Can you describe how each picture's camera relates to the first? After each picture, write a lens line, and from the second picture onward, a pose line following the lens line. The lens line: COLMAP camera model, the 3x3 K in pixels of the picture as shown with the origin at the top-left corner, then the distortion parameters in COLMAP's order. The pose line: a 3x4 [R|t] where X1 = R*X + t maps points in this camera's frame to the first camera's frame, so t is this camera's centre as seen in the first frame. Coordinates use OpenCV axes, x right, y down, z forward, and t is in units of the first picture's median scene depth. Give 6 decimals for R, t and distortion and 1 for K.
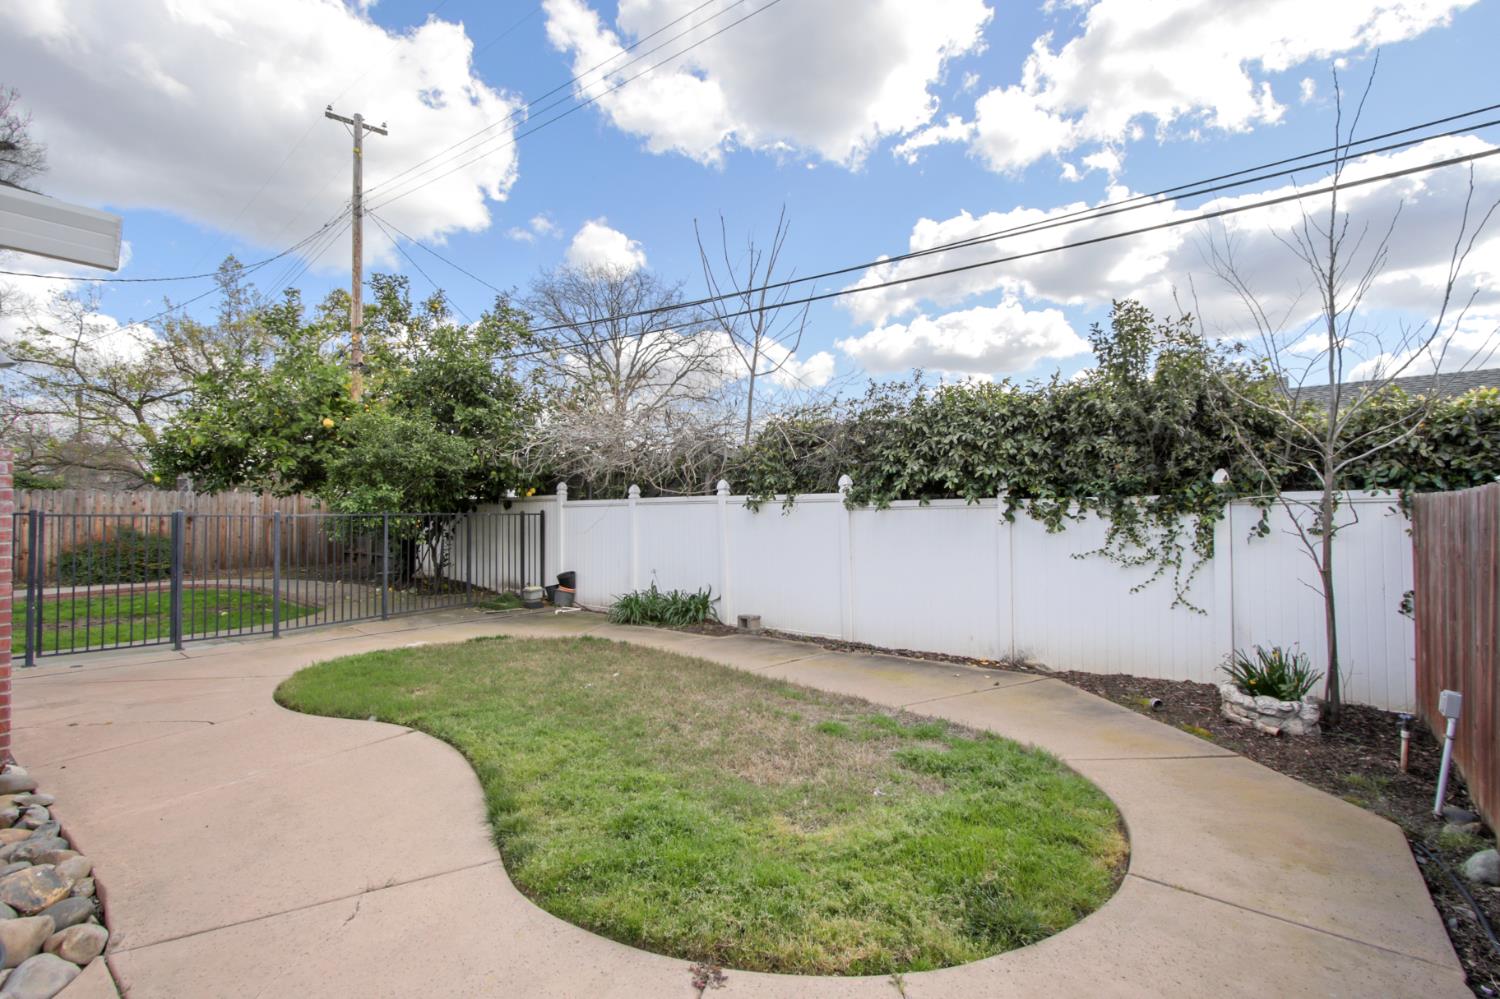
lens RADIAL K [[706.5, 0, 750.2], [0, 706.5, 505.6], [0, 0, 1]] dist [-0.009160, 0.004630]
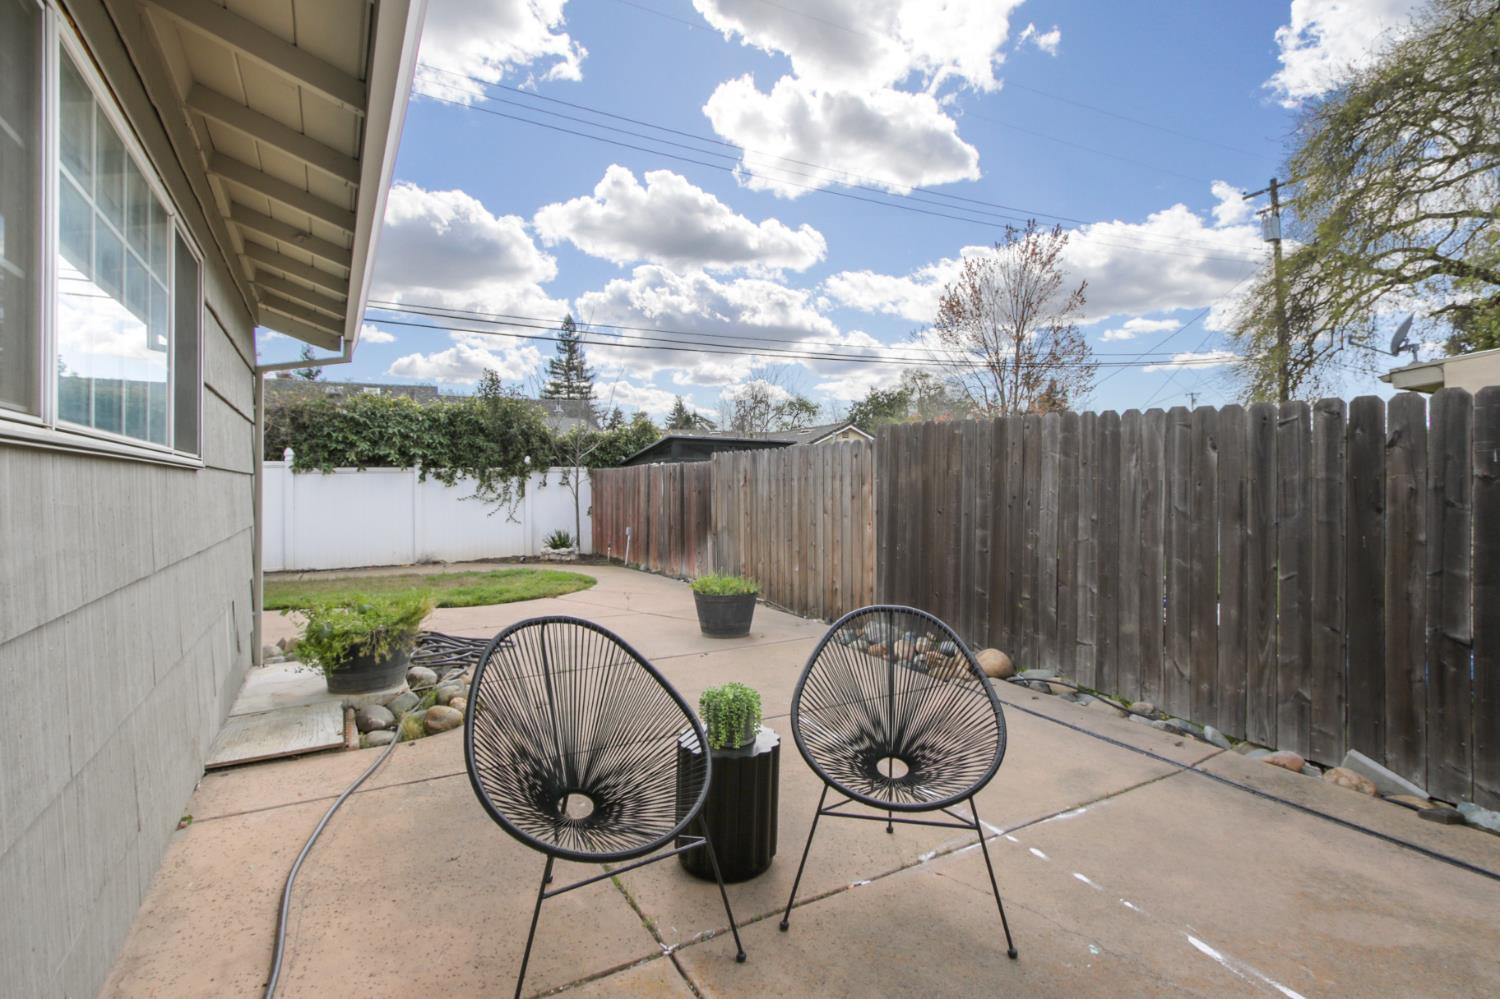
lens RADIAL K [[706.5, 0, 747.9], [0, 706.5, 489.2], [0, 0, 1]] dist [-0.009160, 0.004630]
pose [[0.394120, -0.011424, 0.918988, -0.969370], [-0.008218, 0.999839, 0.015954, 0.009292], [-0.919022, -0.013839, 0.393962, -0.444430]]
